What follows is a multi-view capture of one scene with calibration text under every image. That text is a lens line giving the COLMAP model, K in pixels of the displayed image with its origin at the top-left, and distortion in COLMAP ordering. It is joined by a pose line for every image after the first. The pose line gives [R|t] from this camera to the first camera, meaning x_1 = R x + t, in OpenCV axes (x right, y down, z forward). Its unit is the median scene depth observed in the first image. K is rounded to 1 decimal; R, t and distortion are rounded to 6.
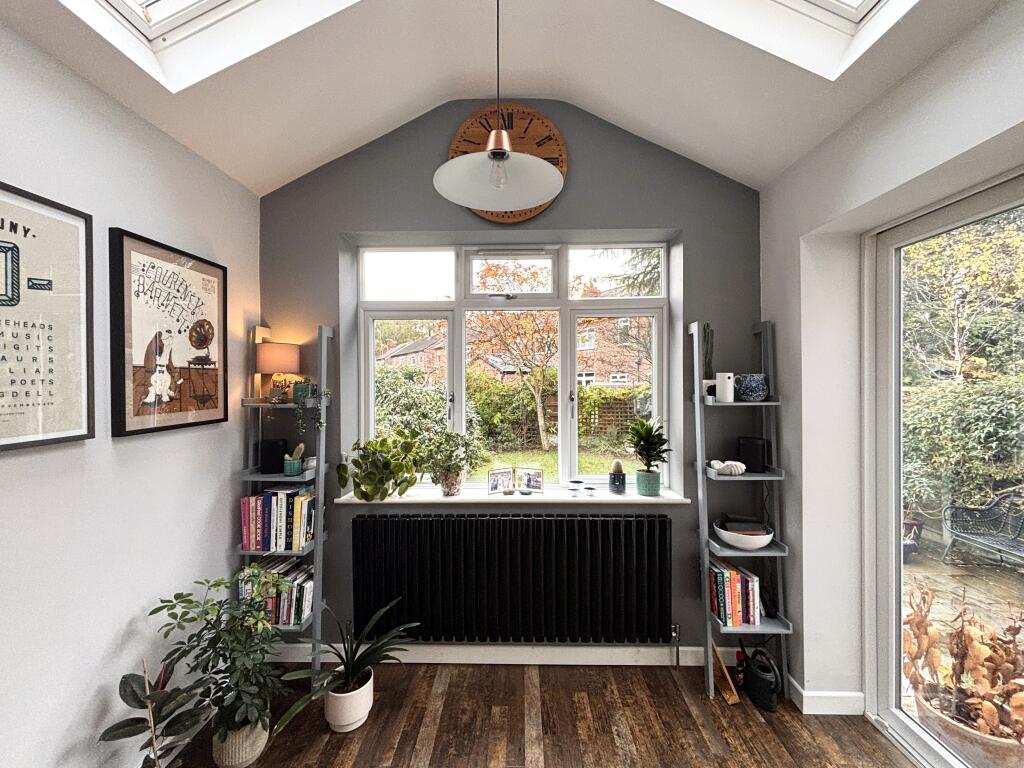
lens RADIAL K [[412.4, 0, 512.0], [0, 412.4, 384.0], [0, 0, 1]] dist [-0.002836, -0.000091]
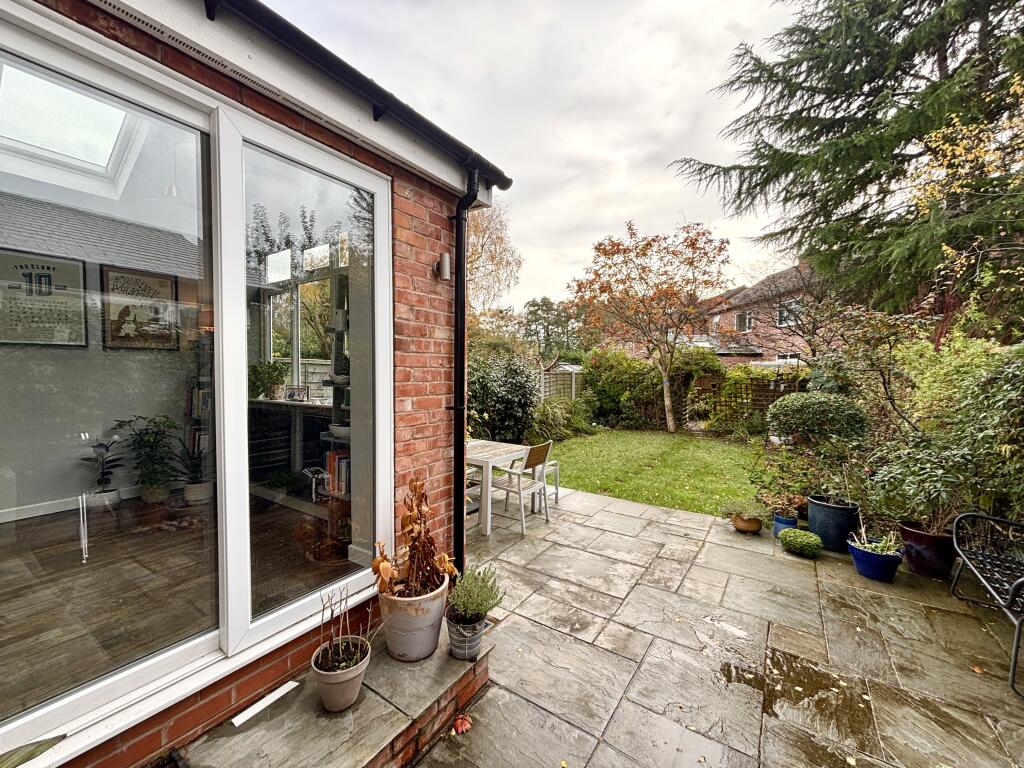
lens RADIAL K [[412.4, 0, 512.0], [0, 412.4, 384.0], [0, 0, 1]] dist [-0.002836, -0.000091]
pose [[0.847007, 0.020815, -0.531175, 1.788742], [-0.007580, 0.999604, 0.027084, 0.189461], [0.531528, -0.018914, 0.846829, 0.160755]]
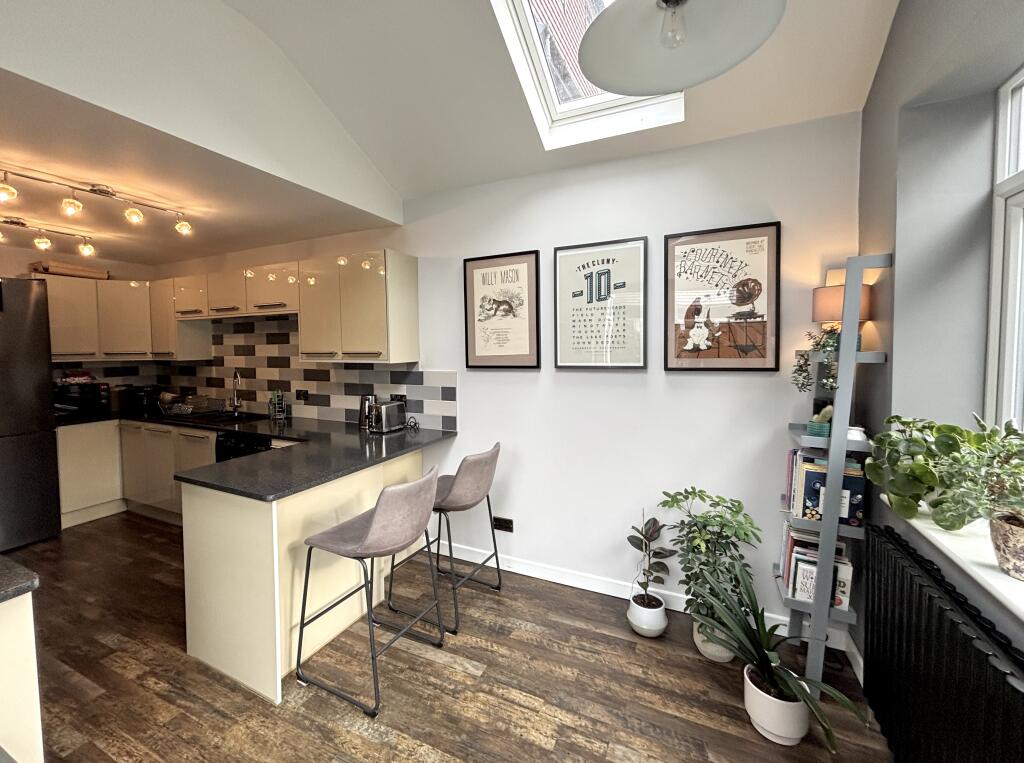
lens RADIAL K [[416.1, 0, 514.4], [0, 416.1, 363.7], [0, 0, 1]] dist [-0.035611, -0.000041]
pose [[-0.393695, 0.049748, -0.917894, 0.526195], [0.009849, 0.998705, 0.049903, 0.013556], [0.919188, 0.010607, -0.393676, 0.811290]]
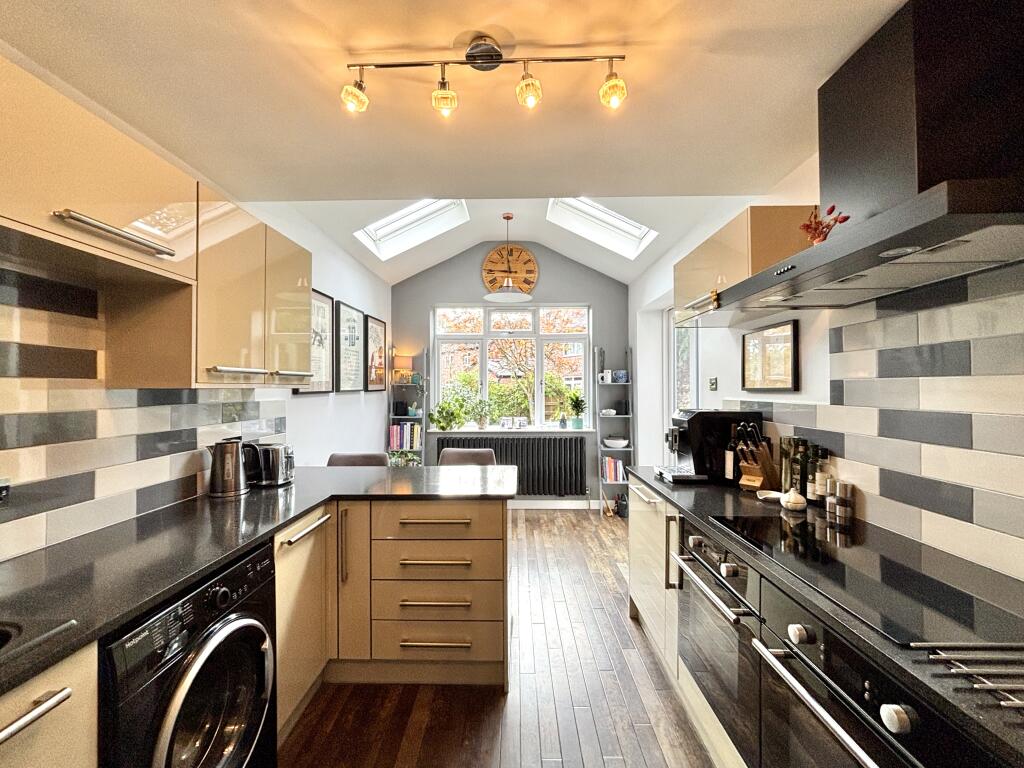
lens RADIAL K [[412.4, 0, 512.0], [0, 412.4, 384.0], [0, 0, 1]] dist [-0.002836, -0.000091]
pose [[0.999915, 0.002453, 0.012789, -0.029563], [-0.002281, 0.999908, -0.013397, 0.080300], [-0.012821, 0.013367, 0.999828, -1.231730]]
